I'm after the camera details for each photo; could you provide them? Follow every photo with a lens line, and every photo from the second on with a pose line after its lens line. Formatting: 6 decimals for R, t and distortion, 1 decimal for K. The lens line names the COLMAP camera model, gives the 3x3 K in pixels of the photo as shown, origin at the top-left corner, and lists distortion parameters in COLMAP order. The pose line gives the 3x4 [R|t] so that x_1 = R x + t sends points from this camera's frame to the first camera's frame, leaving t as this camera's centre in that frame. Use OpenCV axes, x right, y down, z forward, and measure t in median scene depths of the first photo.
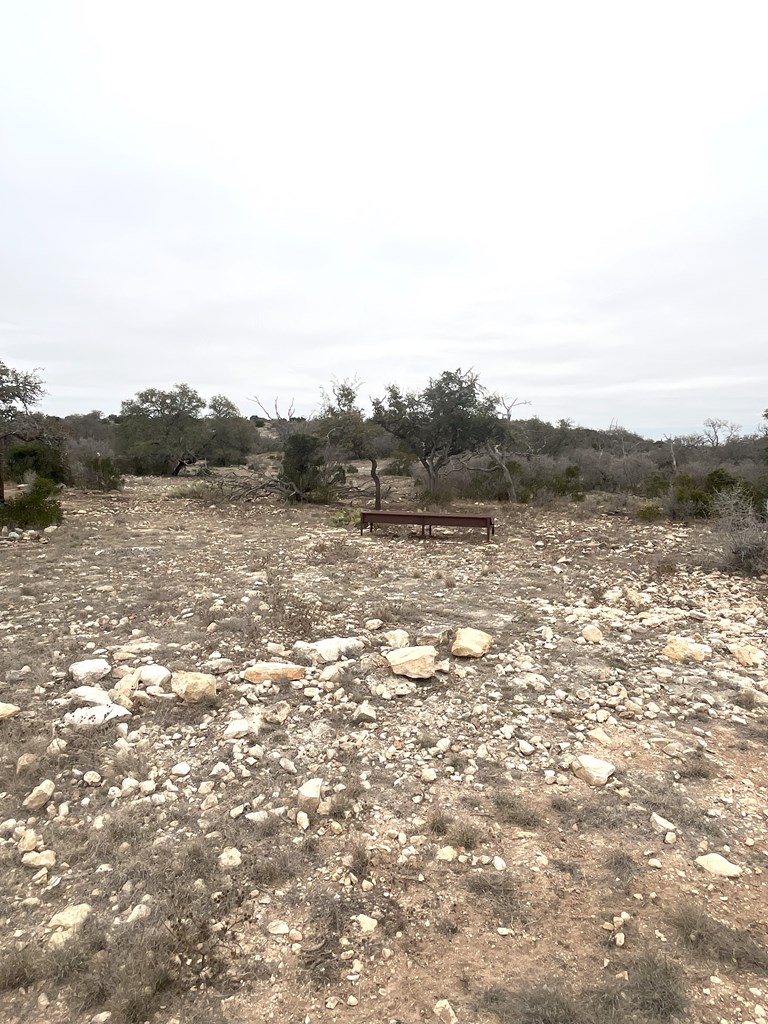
lens RADIAL K [[576.7, 0, 386.7], [0, 576.7, 512.4], [0, 0, 1]] dist [0.004388, -0.002317]
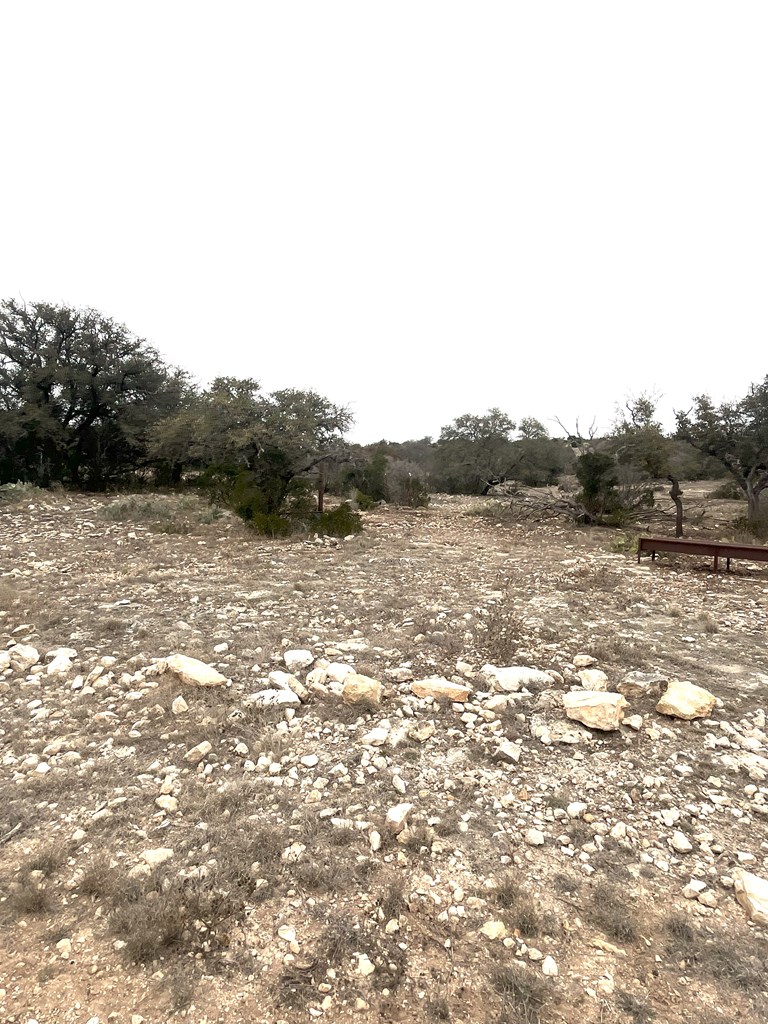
lens RADIAL K [[576.7, 0, 386.4], [0, 576.7, 510.6], [0, 0, 1]] dist [0.004388, -0.002317]
pose [[0.868482, 0.030368, -0.494789, 0.213321], [-0.049273, 0.998467, -0.025205, -0.001381], [0.493265, 0.046270, 0.868648, 0.083356]]
